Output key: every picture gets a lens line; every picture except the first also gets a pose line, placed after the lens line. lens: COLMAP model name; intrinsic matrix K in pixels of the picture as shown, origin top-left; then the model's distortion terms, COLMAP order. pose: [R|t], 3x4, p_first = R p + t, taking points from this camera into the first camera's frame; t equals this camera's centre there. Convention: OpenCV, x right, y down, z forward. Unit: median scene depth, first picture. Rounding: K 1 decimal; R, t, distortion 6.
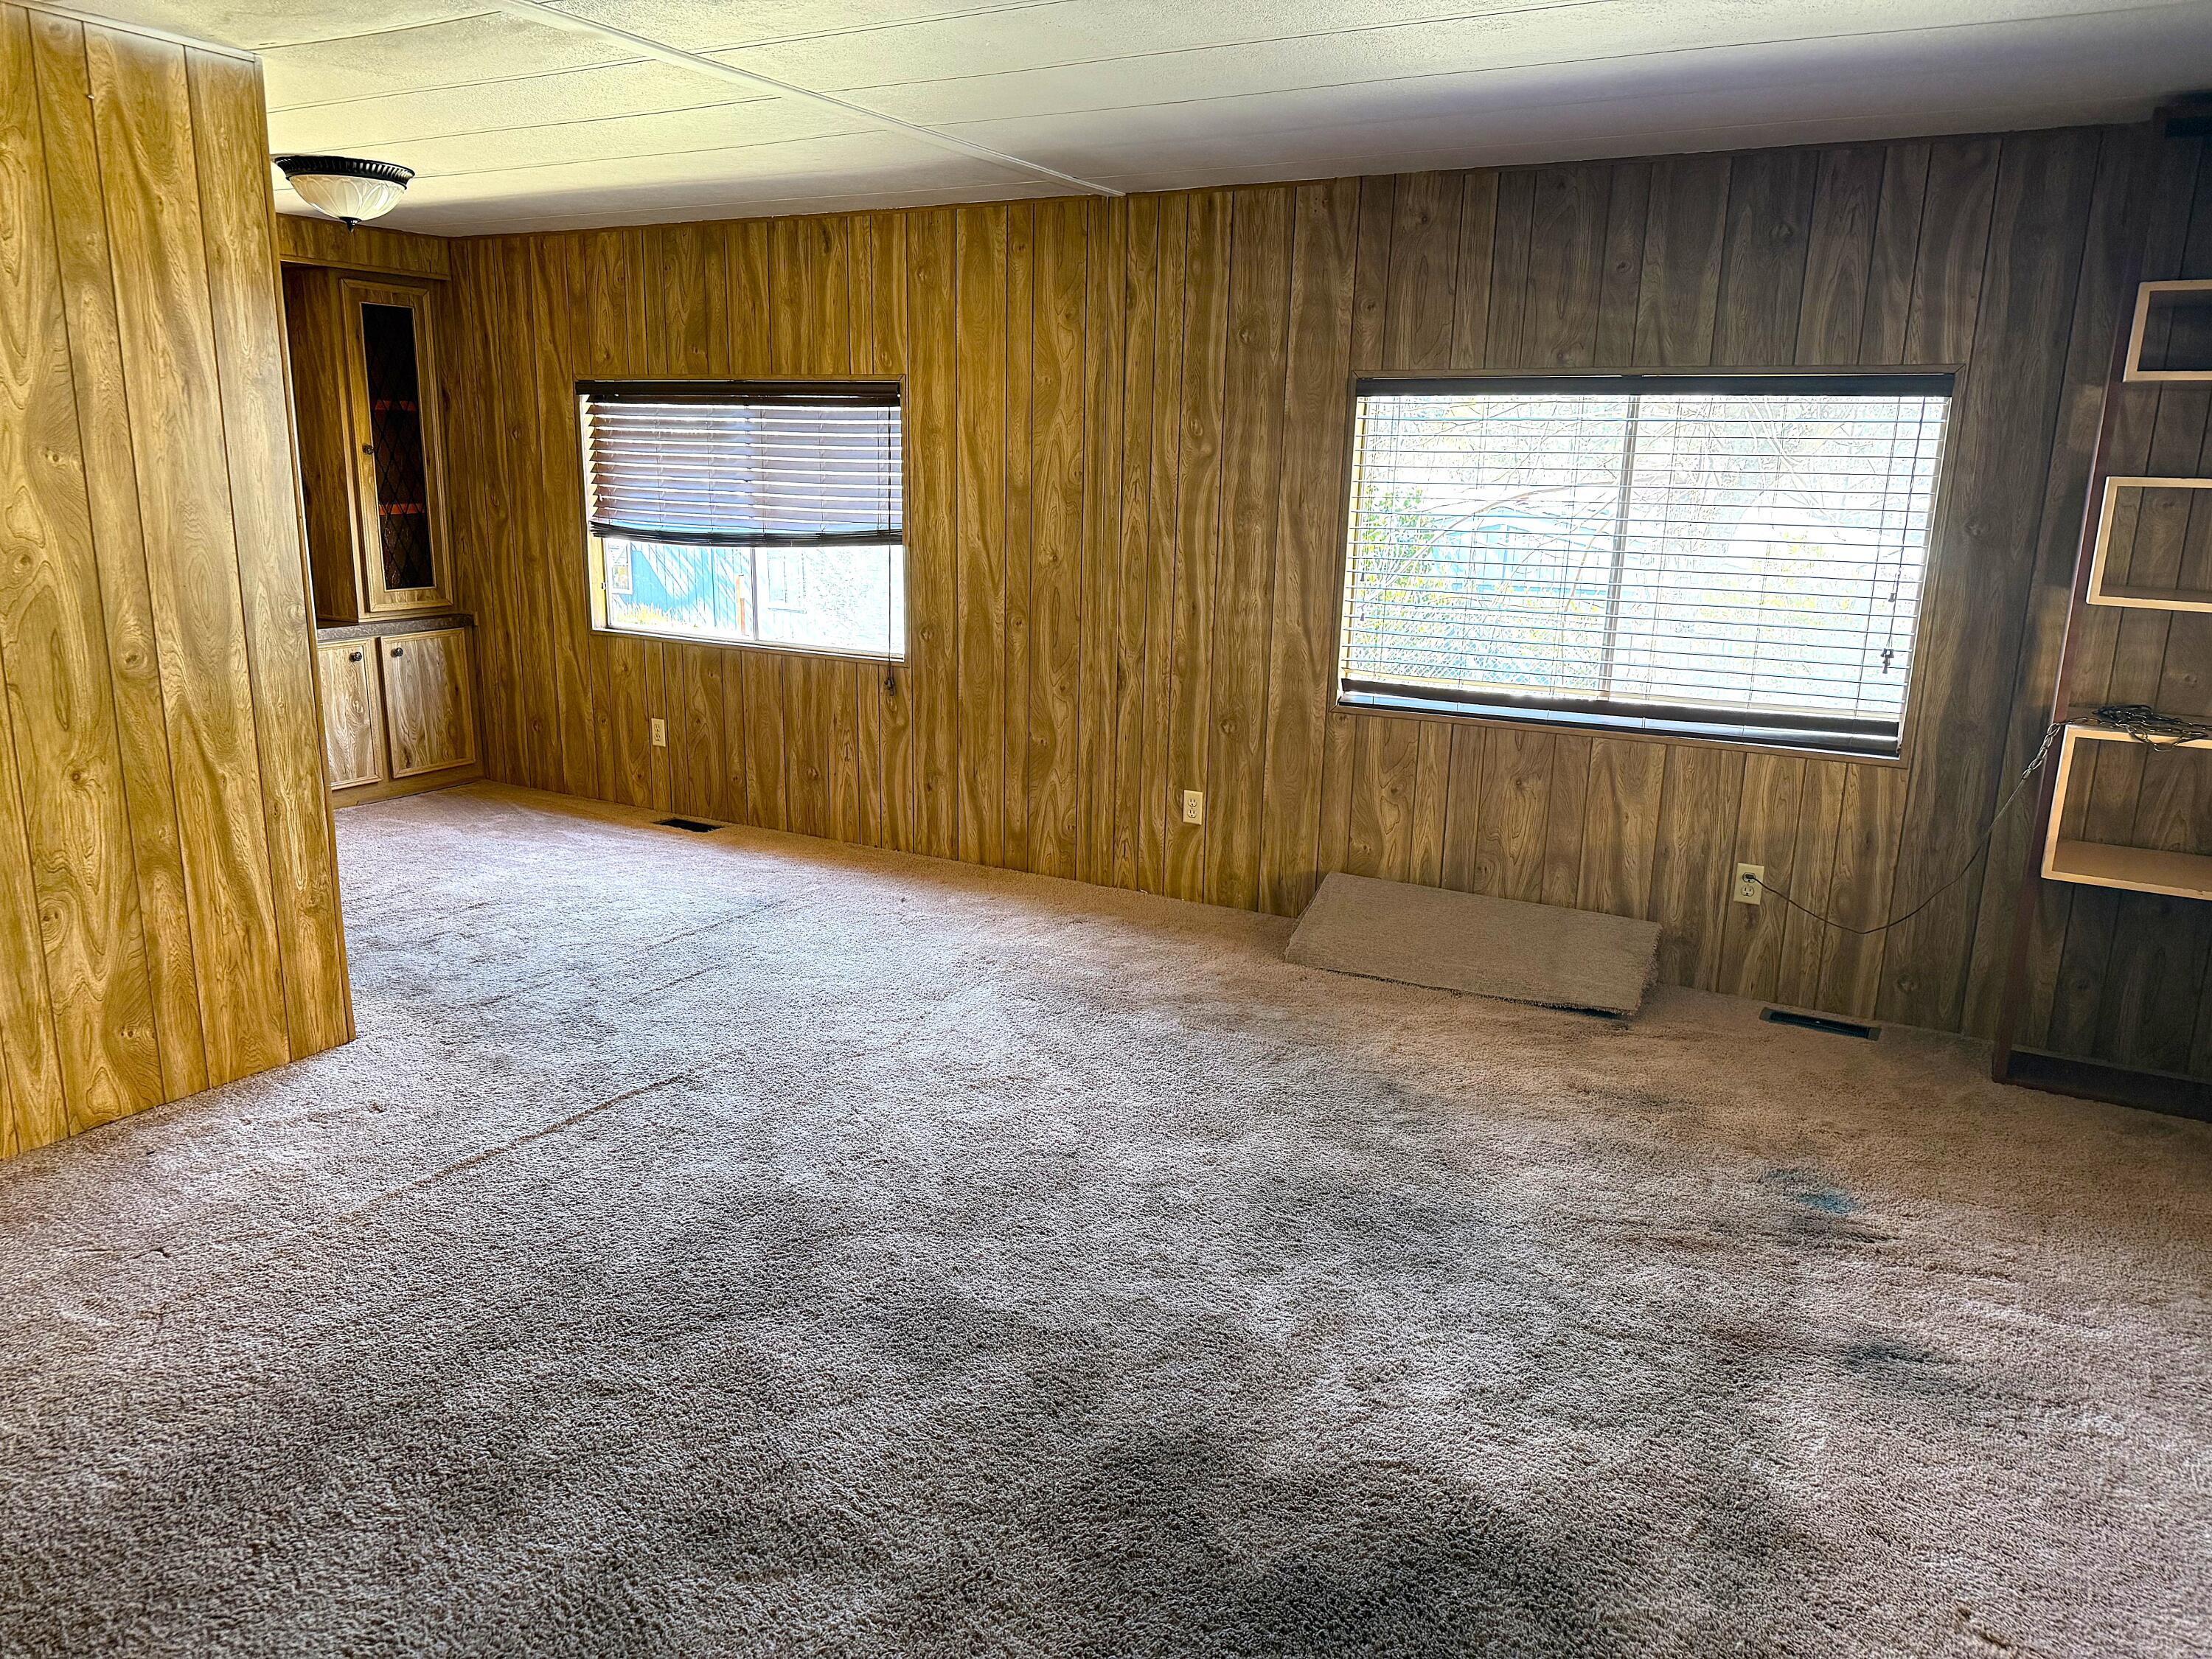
lens RADIAL K [[1561.1, 0, 1098.2], [0, 1561.1, 834.7], [0, 0, 1]] dist [0.105103, -0.157859]
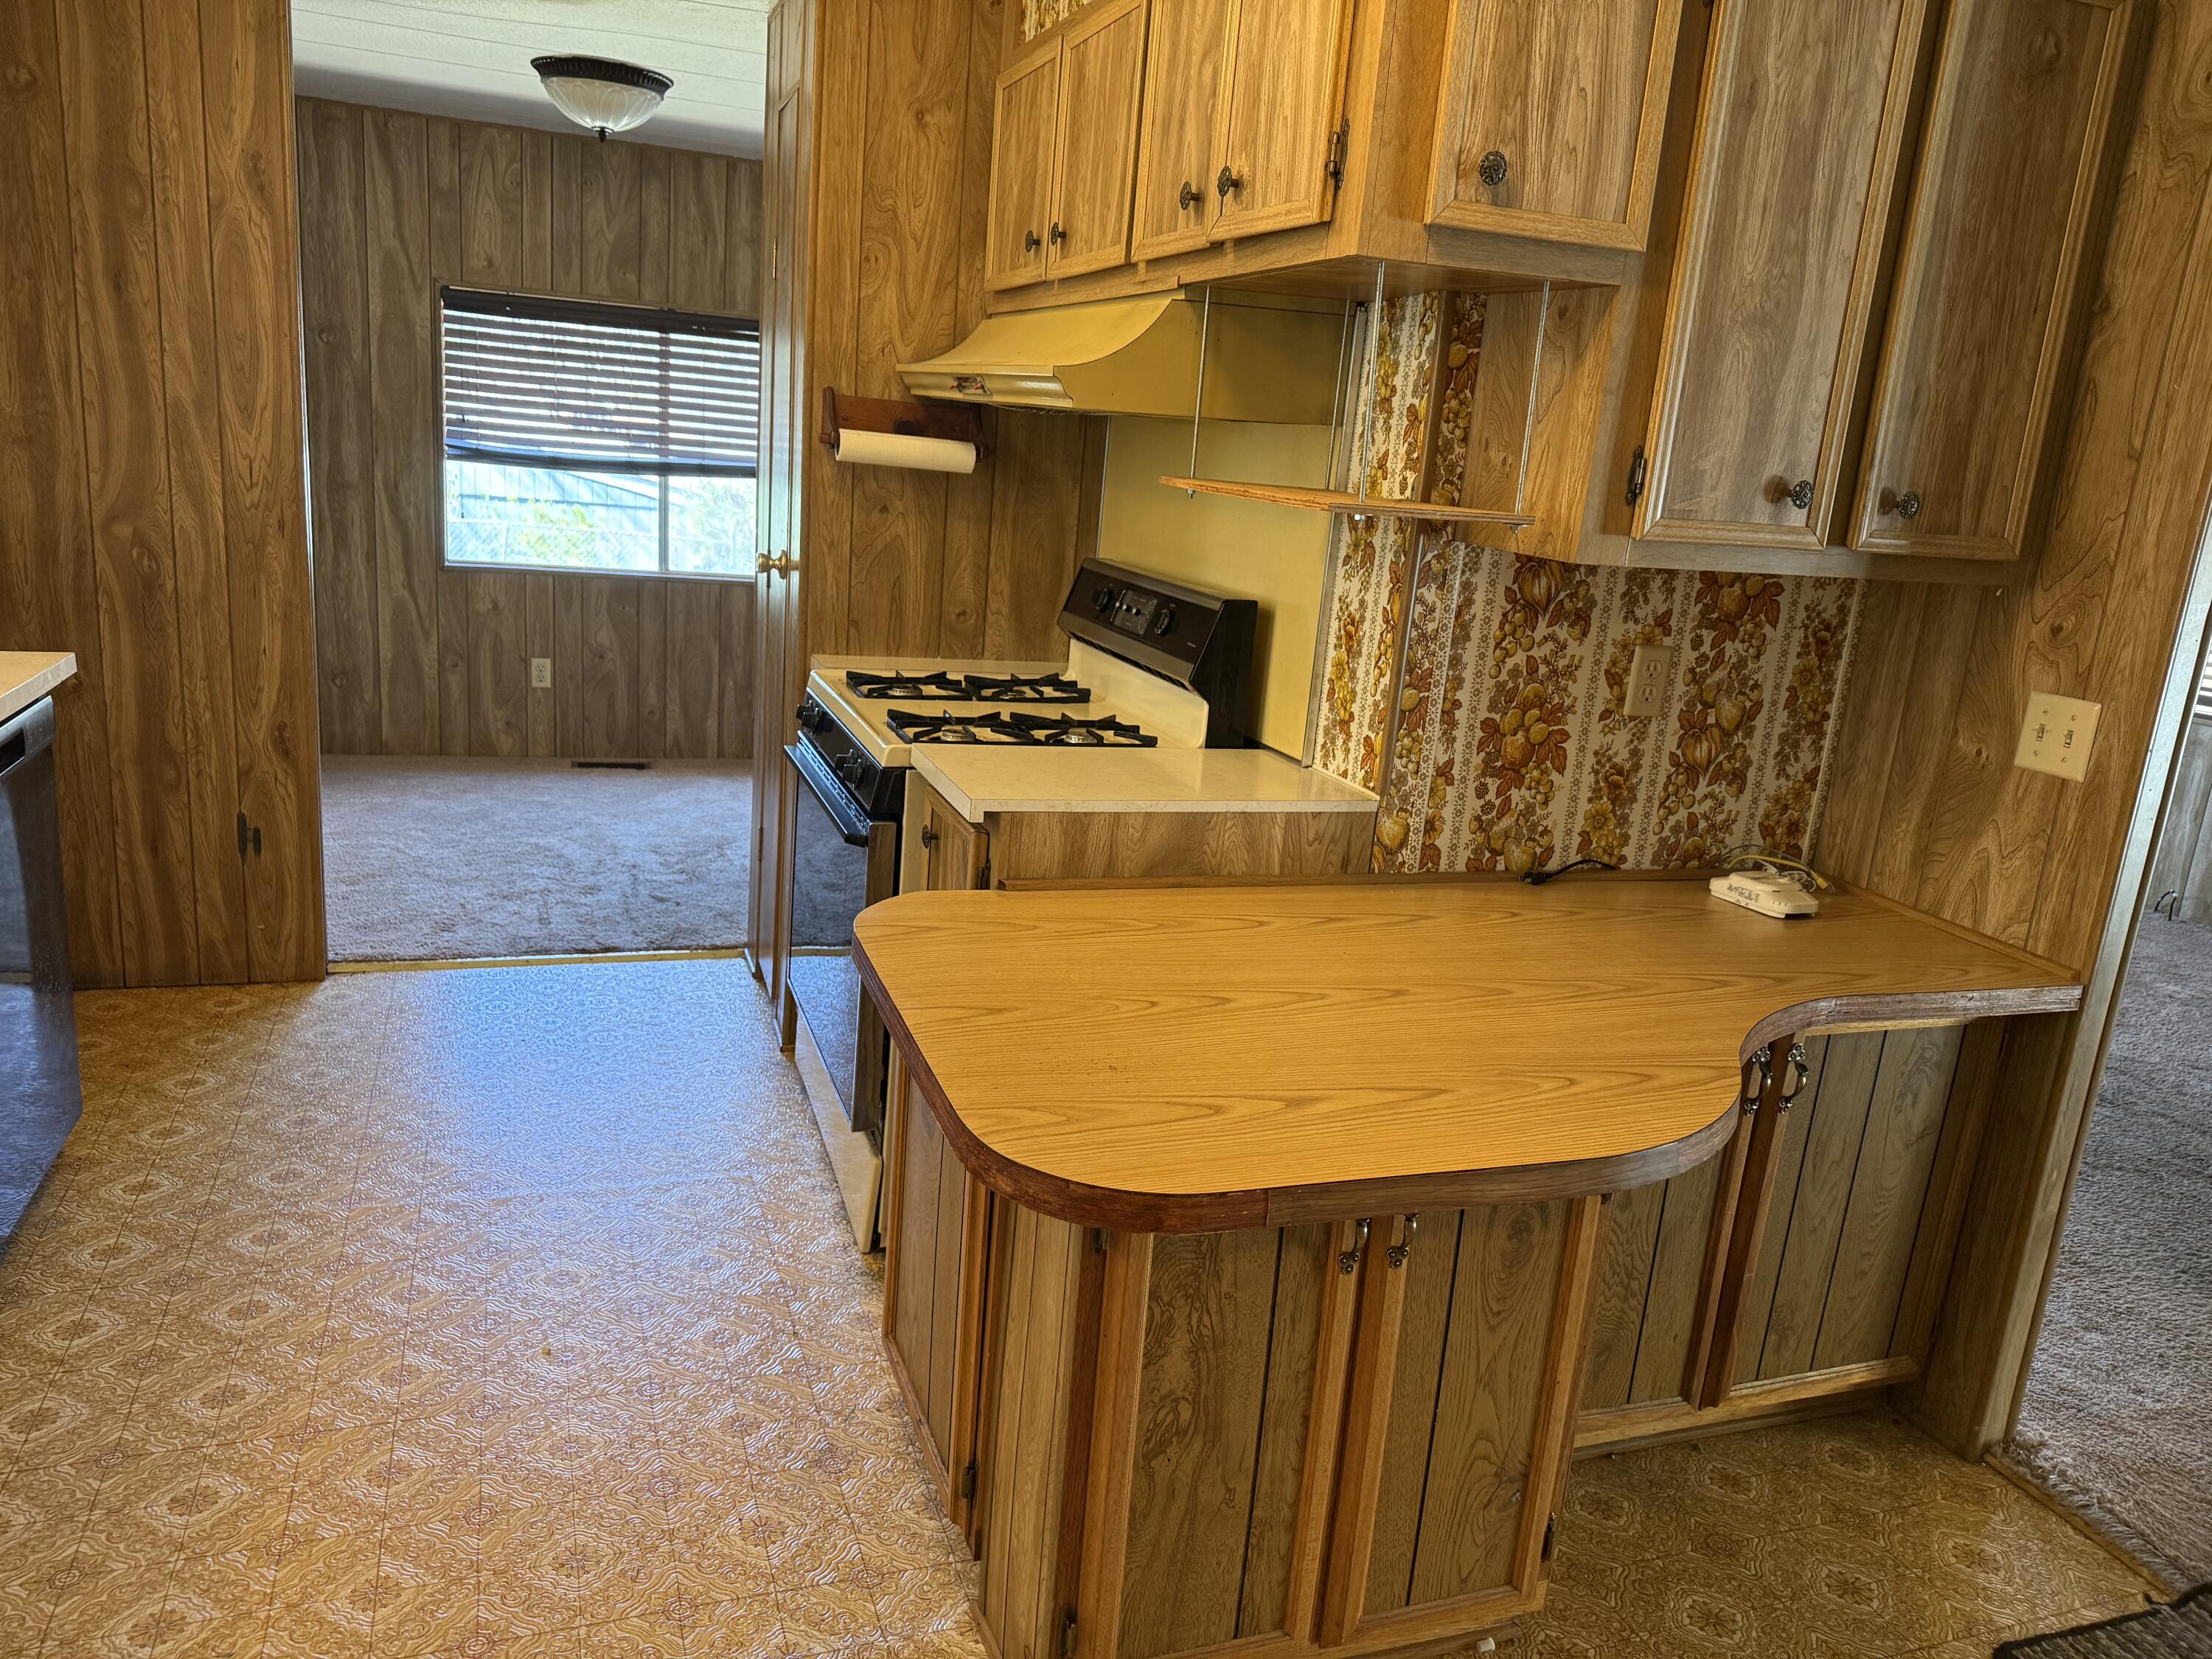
lens RADIAL K [[1543.9, 0, 1106.0], [0, 1543.9, 829.5], [0, 0, 1]] dist [0.075574, -0.113629]
pose [[0.650115, -0.156640, 0.743515, -1.055004], [0.108625, 0.987629, 0.113089, -0.056684], [-0.752031, 0.007244, 0.659087, 0.184325]]
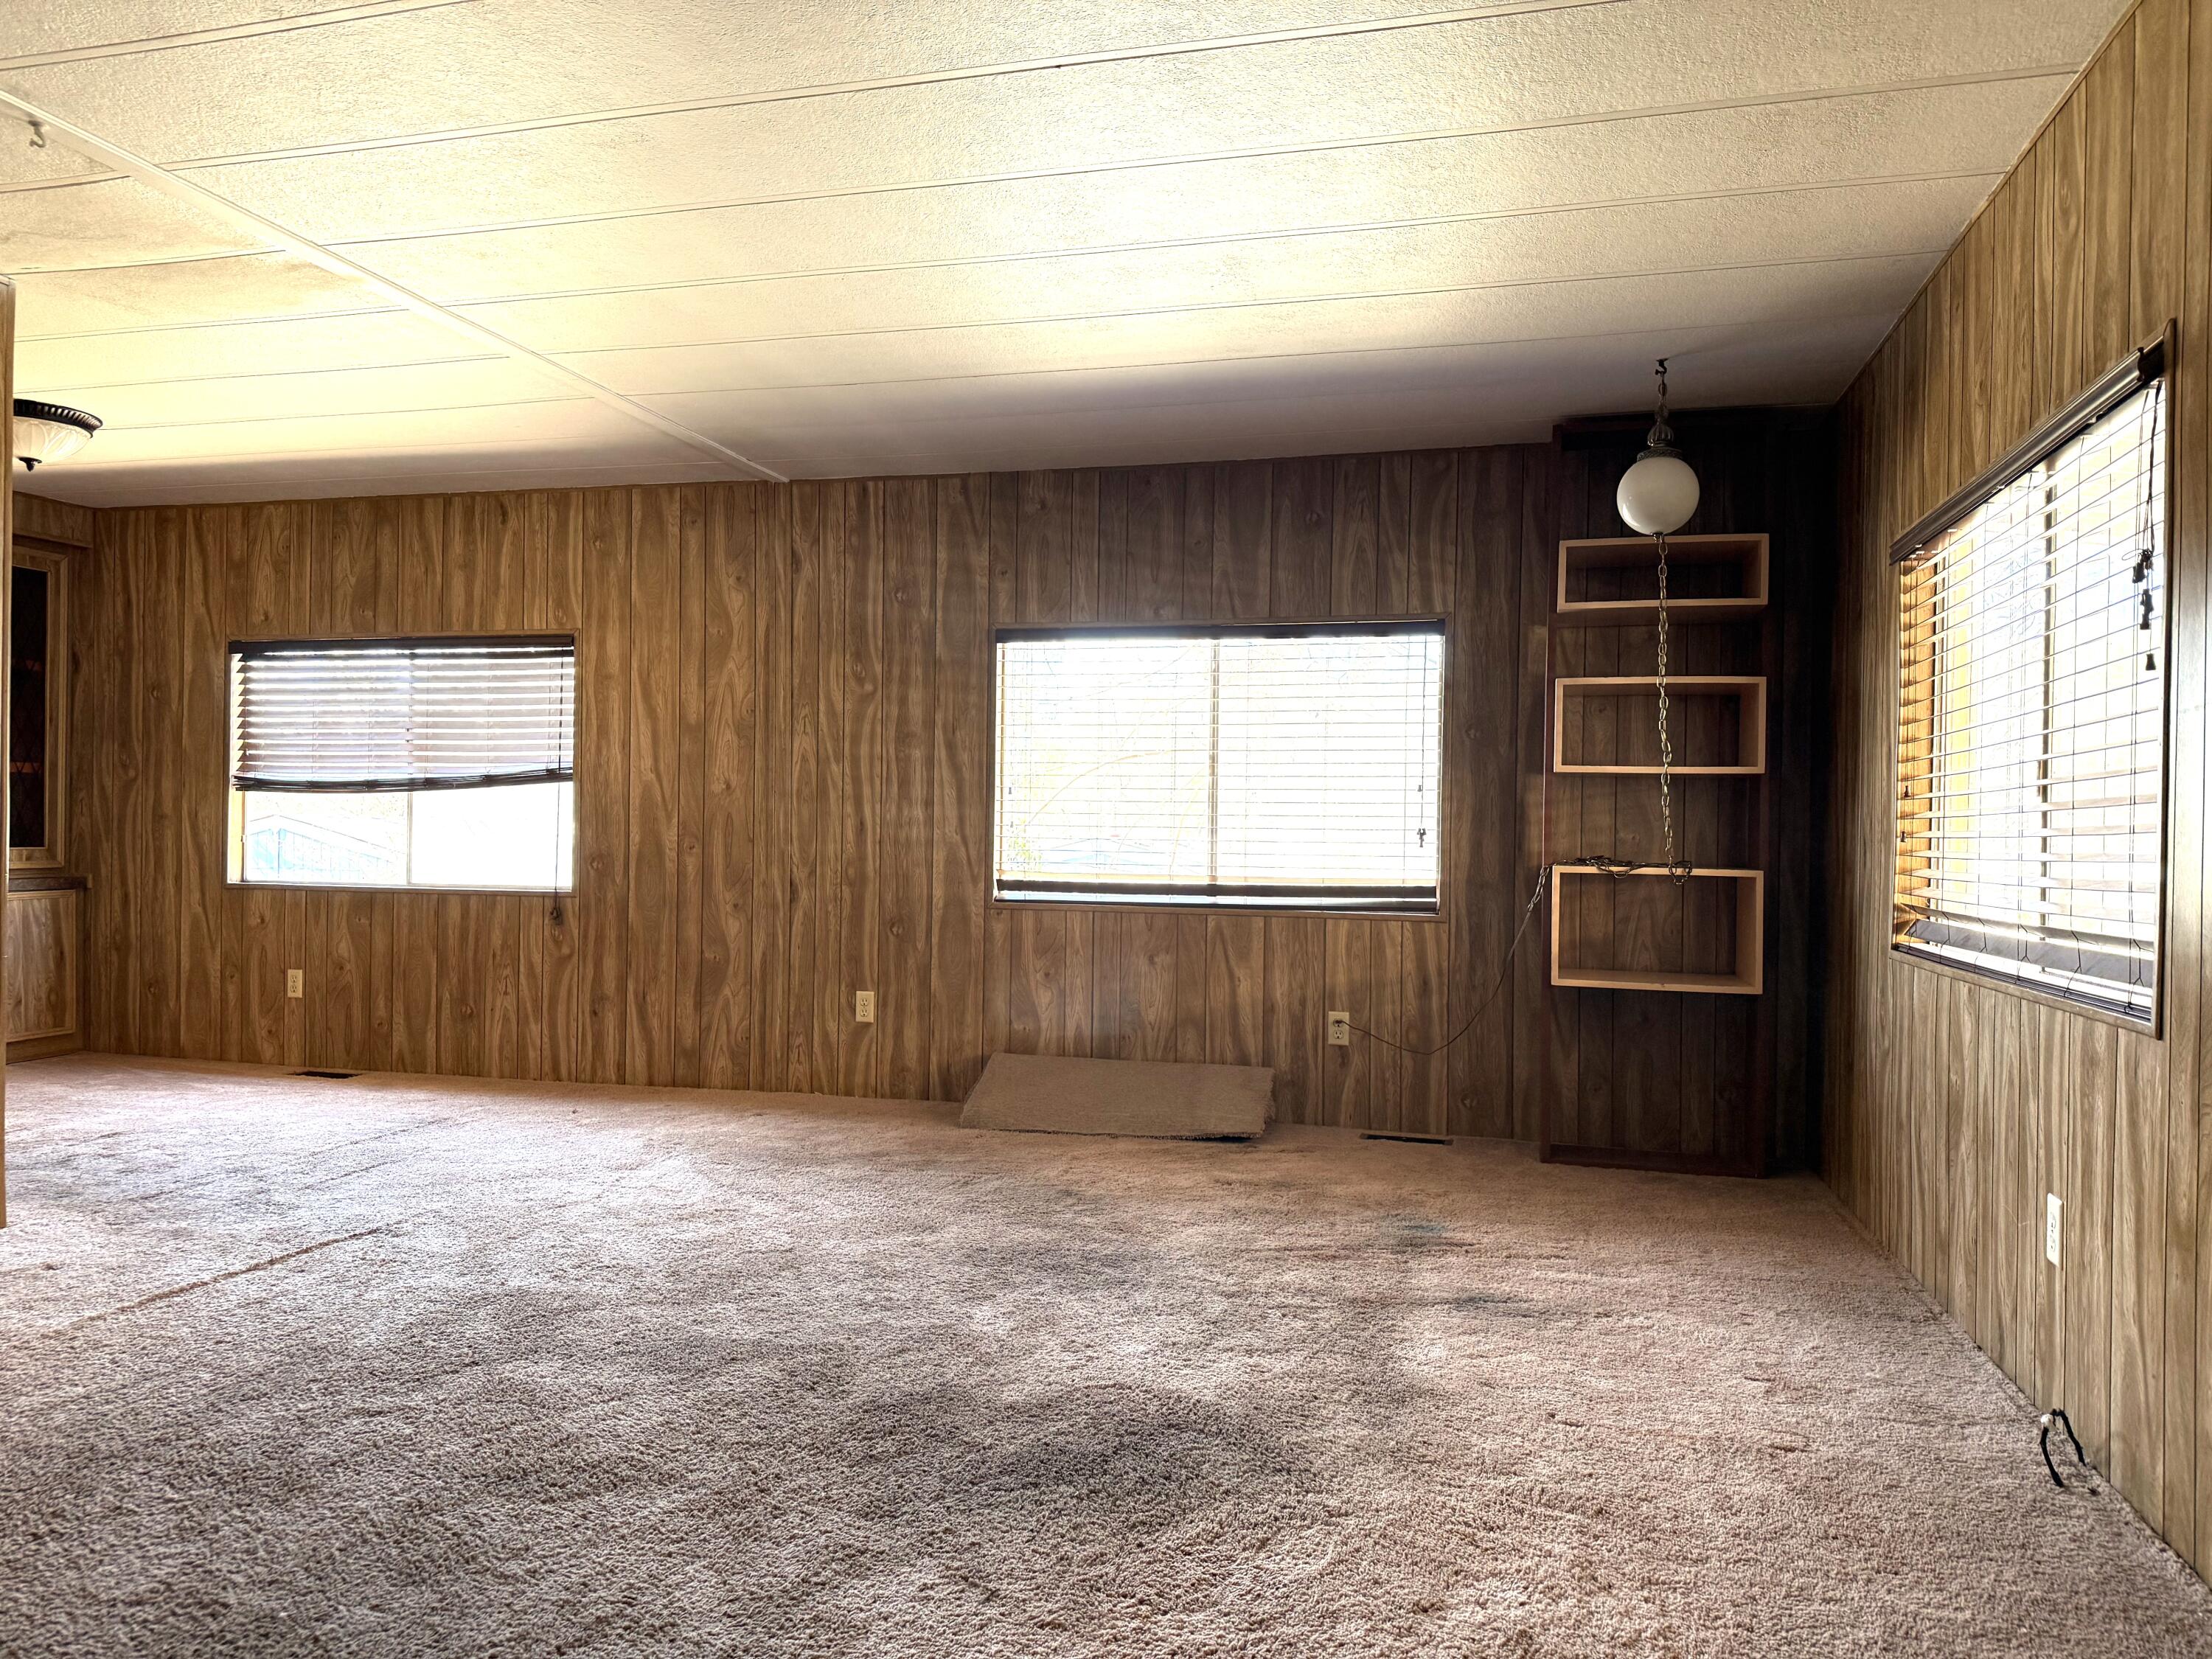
lens RADIAL K [[1541.8, 0, 1121.2], [0, 1541.8, 822.6], [0, 0, 1]] dist [0.105536, -0.150903]
pose [[0.965494, -0.009107, 0.260265, -0.051127], [0.068300, 0.973260, -0.219318, 0.119020], [-0.251308, 0.229526, 0.940299, -0.094709]]
